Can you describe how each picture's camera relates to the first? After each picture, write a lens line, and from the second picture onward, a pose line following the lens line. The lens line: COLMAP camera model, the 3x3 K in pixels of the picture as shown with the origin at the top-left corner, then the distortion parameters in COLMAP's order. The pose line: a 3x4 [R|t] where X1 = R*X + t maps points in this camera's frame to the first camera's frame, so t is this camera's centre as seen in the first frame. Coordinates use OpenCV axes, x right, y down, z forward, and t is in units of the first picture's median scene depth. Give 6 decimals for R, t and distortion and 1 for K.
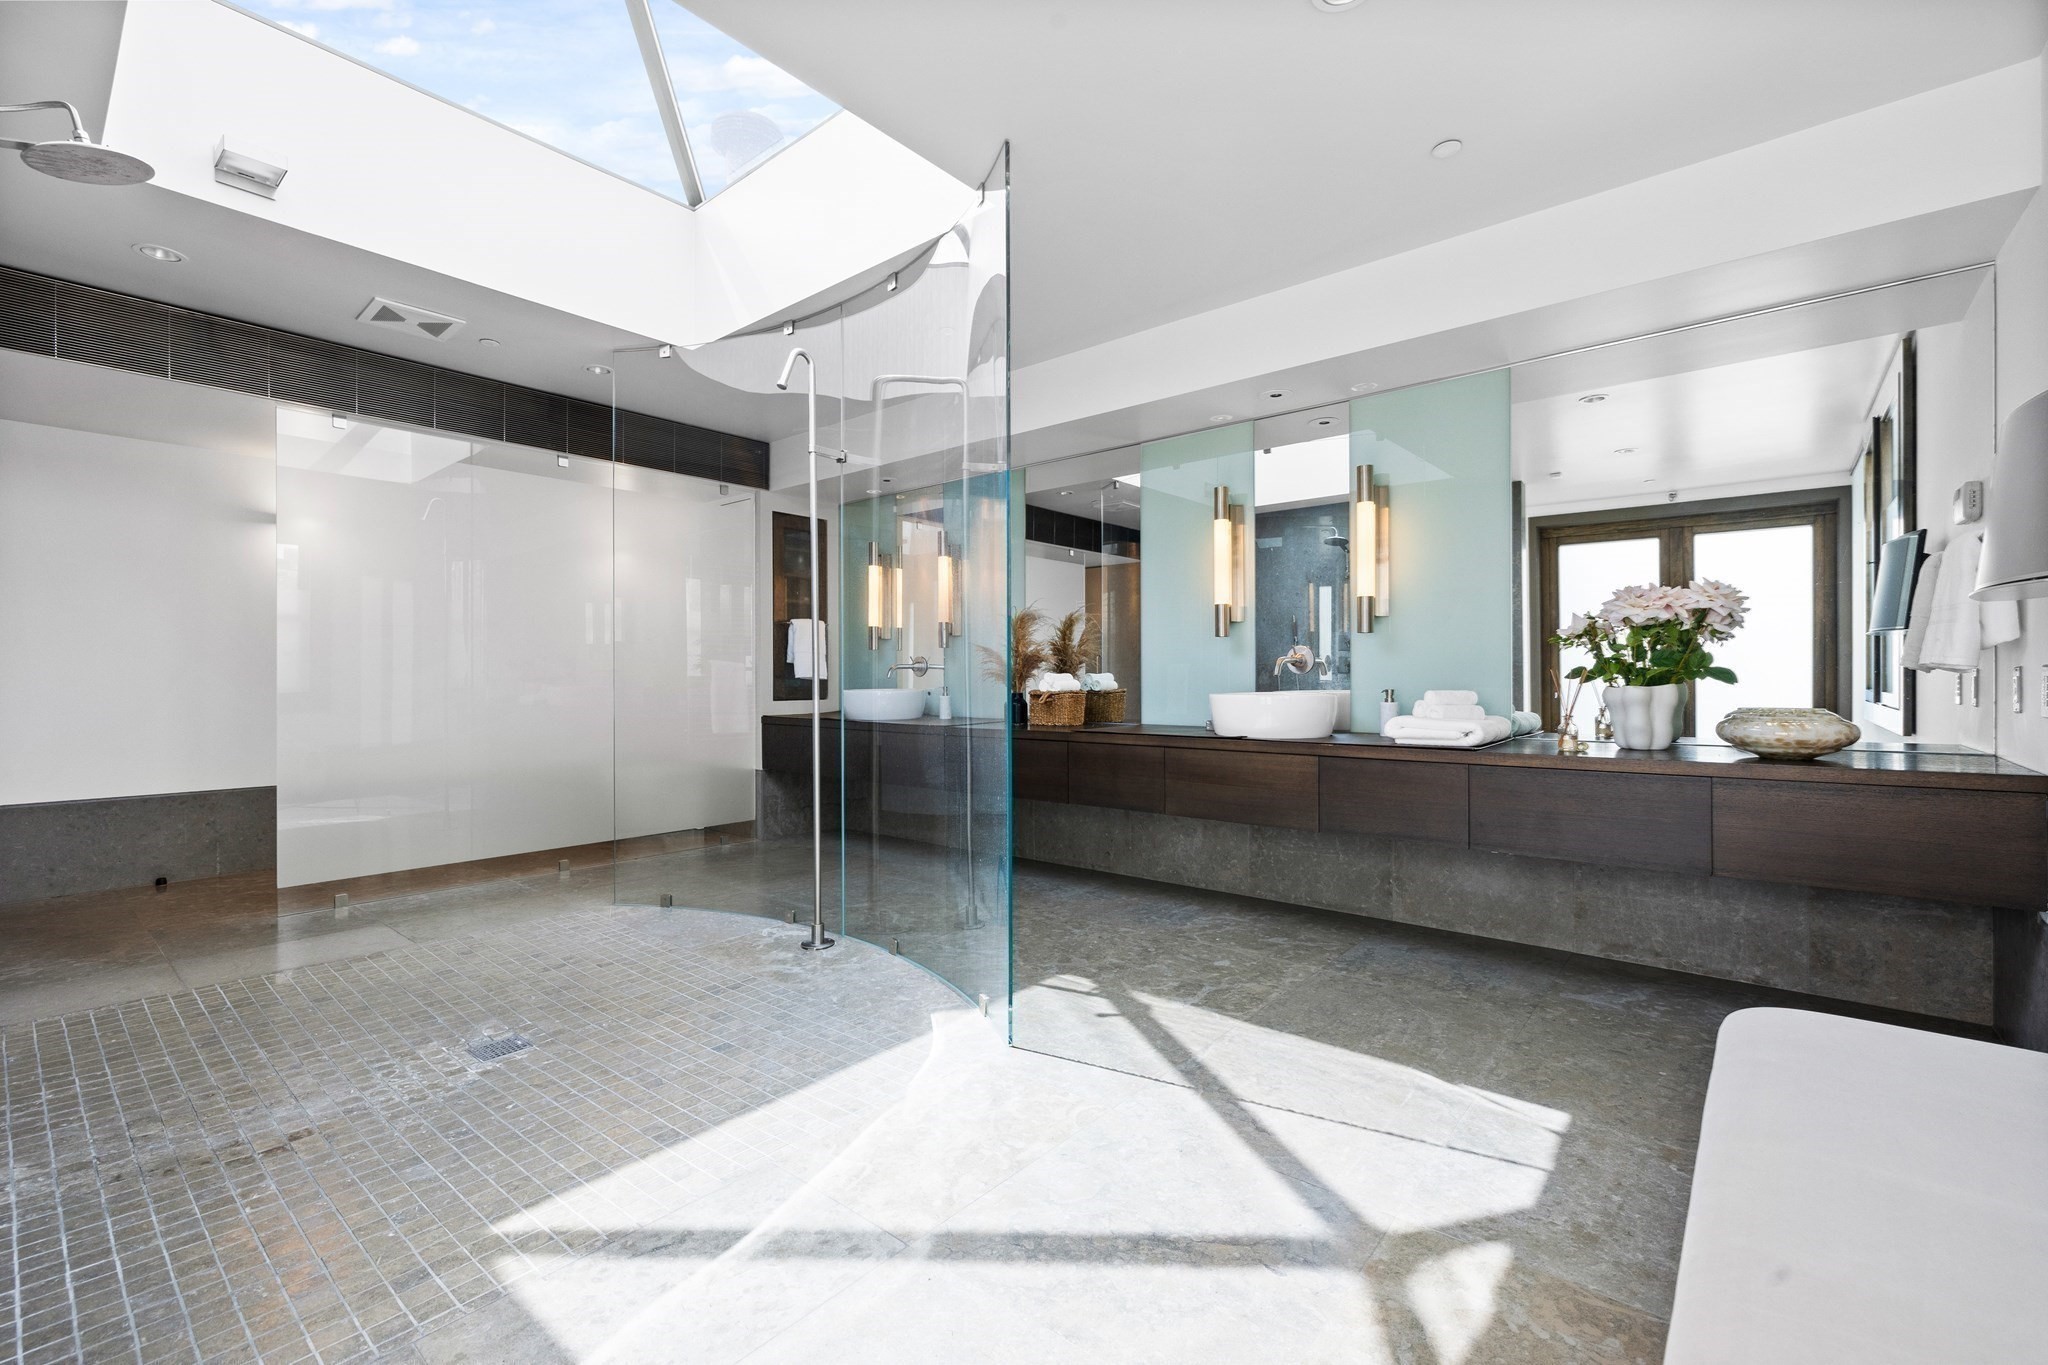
lens RADIAL K [[858.9, 0, 1019.3], [0, 858.9, 694.4], [0, 0, 1]] dist [-0.000957, 0.000086]
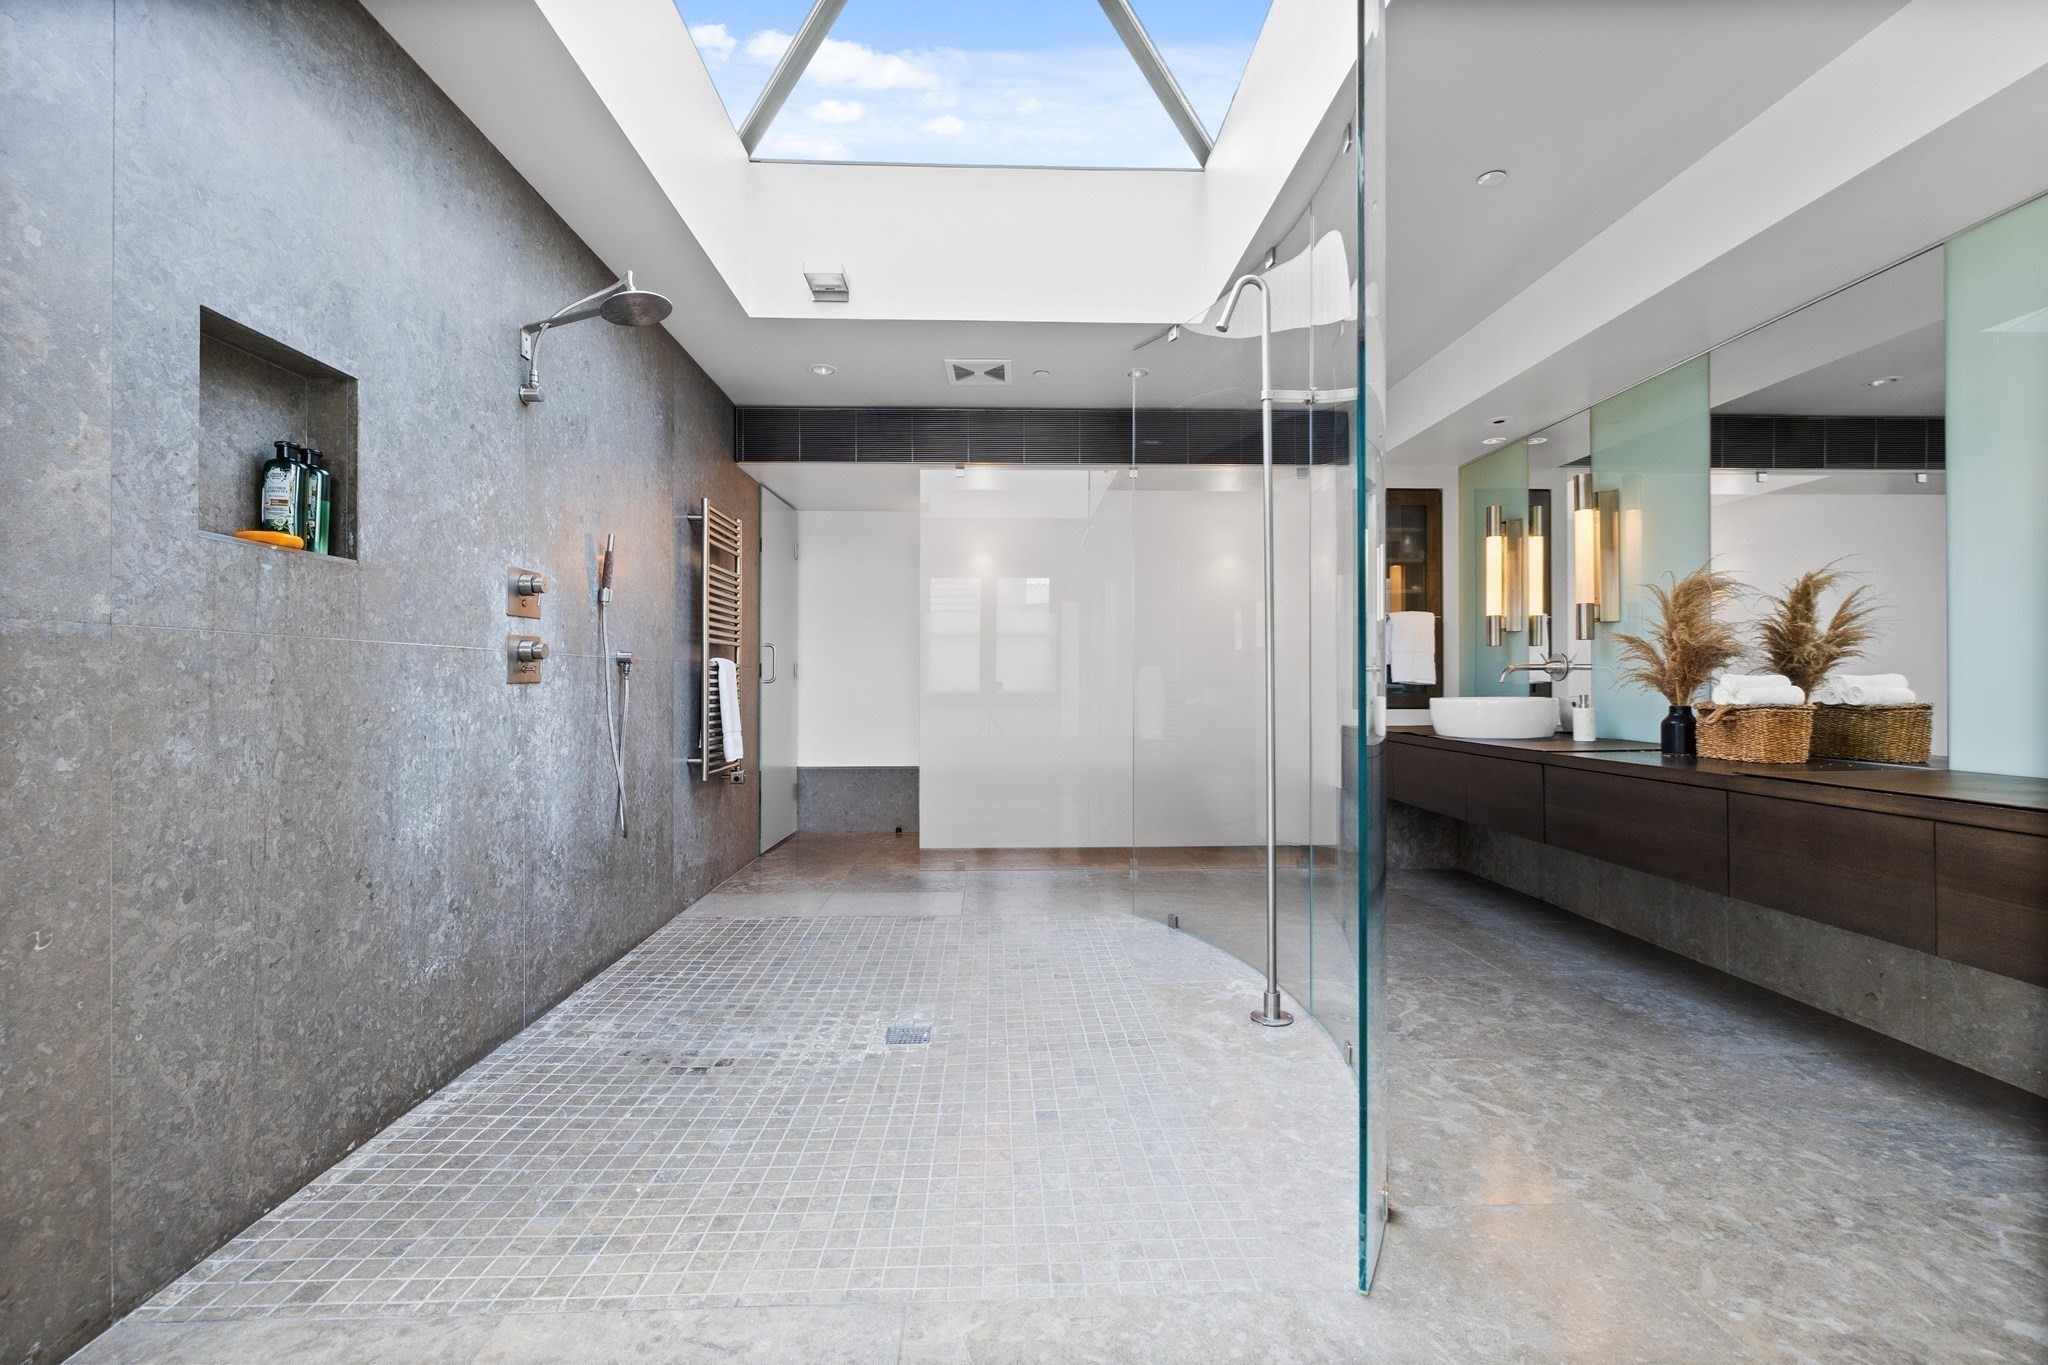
lens RADIAL K [[858.9, 0, 1025.5], [0, 858.9, 677.9], [0, 0, 1]] dist [-0.000957, 0.000086]
pose [[0.675252, -0.002724, -0.737582, 0.205649], [-0.015359, 0.999724, -0.017754, -0.004759], [0.737427, 0.023317, 0.675024, 0.307415]]
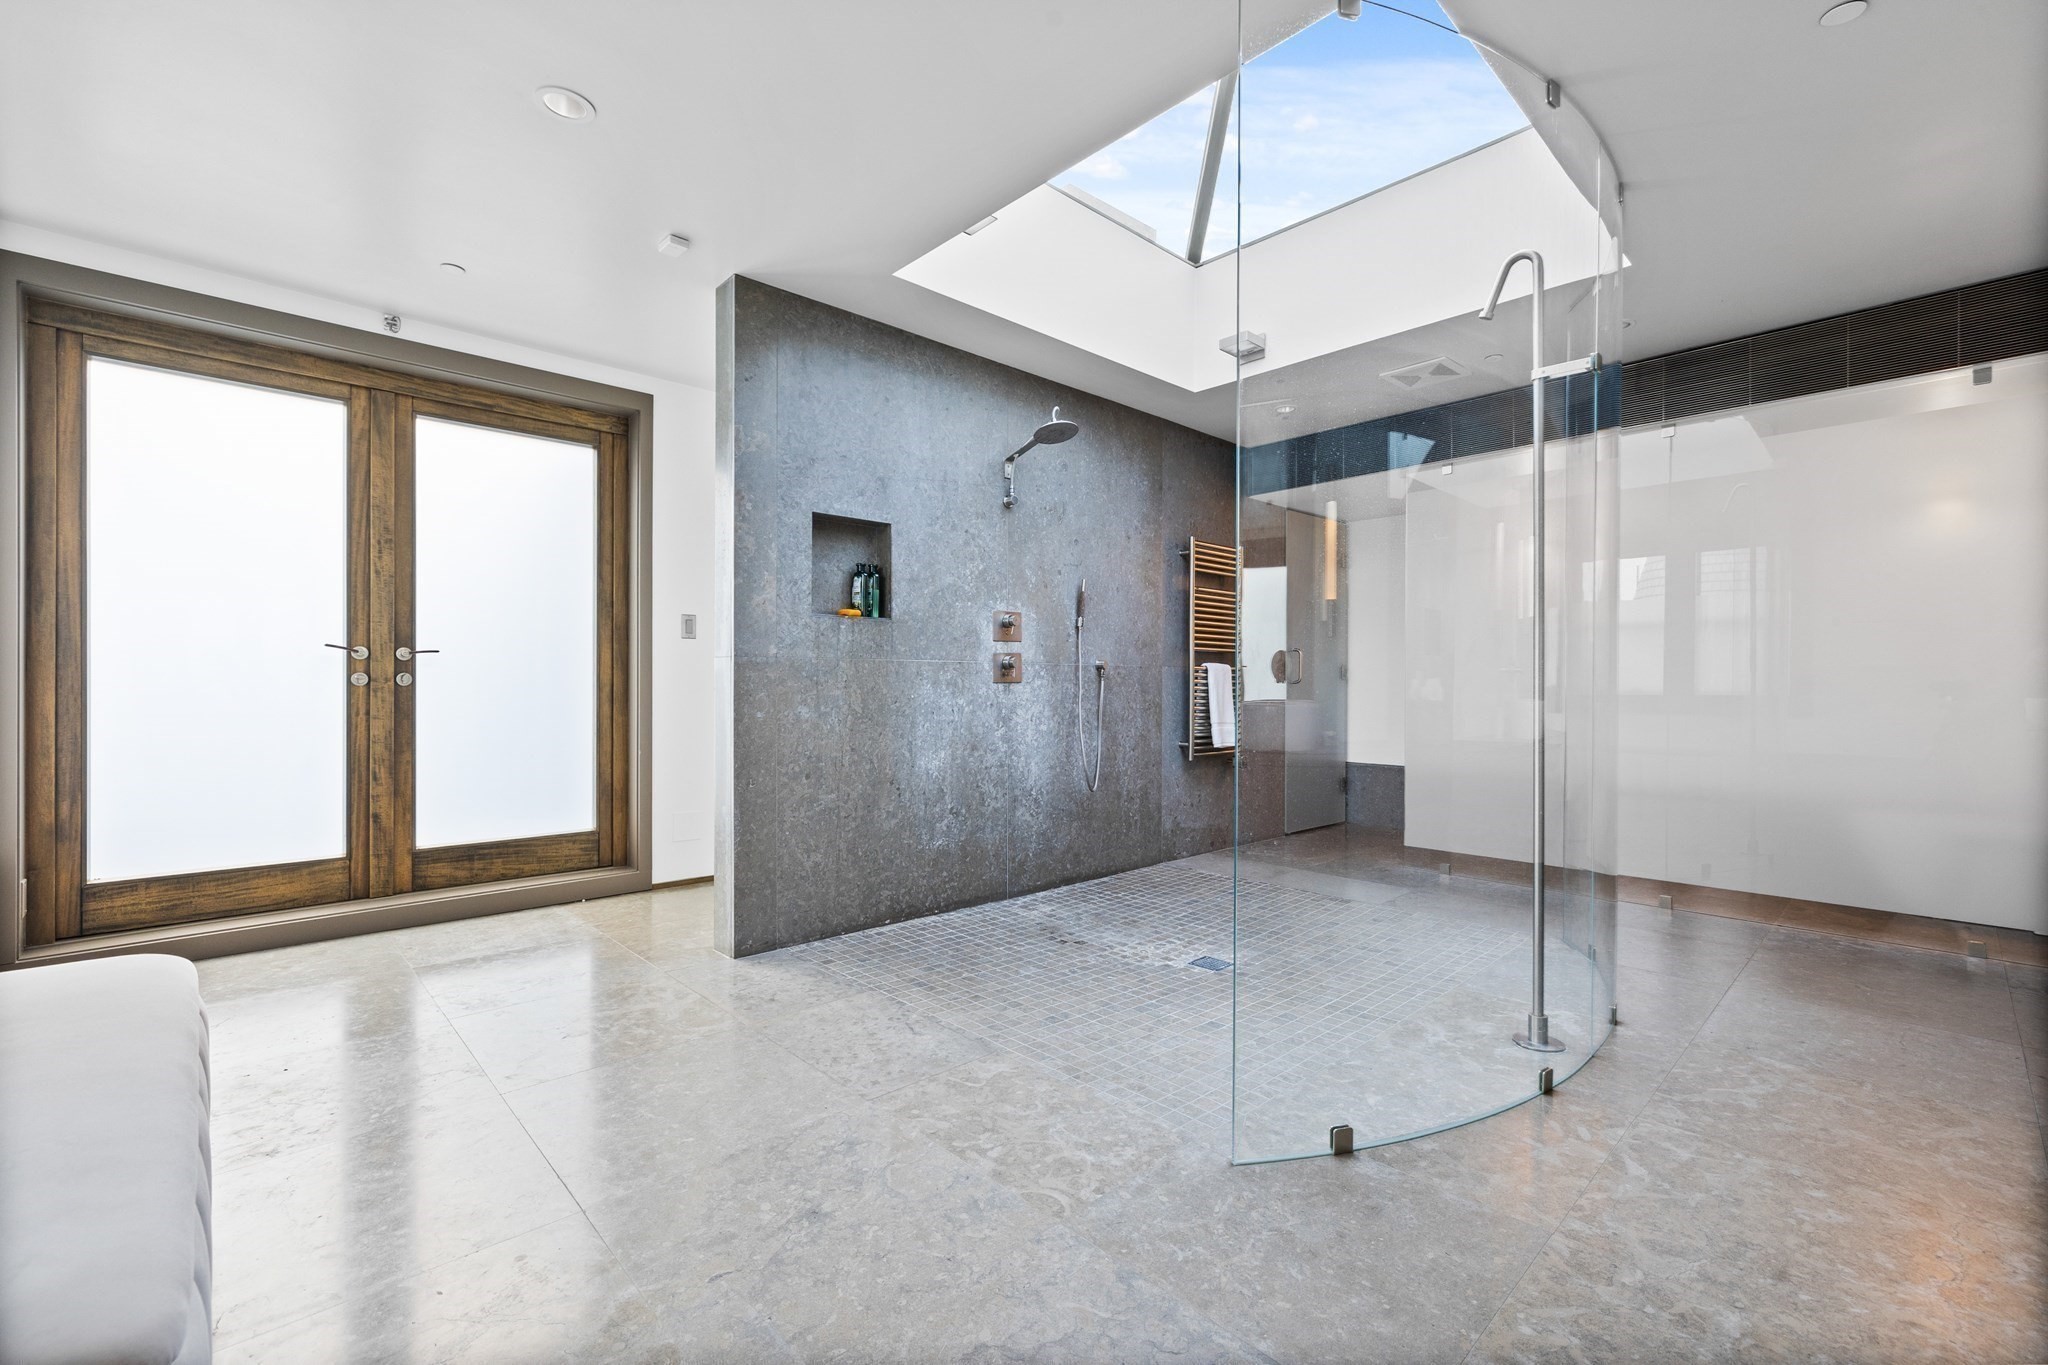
lens RADIAL K [[858.9, 0, 1014.9], [0, 858.9, 686.0], [0, 0, 1]] dist [-0.000957, 0.000086]
pose [[-0.110421, 0.004616, -0.993874, 0.572925], [-0.021772, 0.999738, 0.007063, -0.011493], [0.993646, 0.022418, -0.110291, 0.658781]]
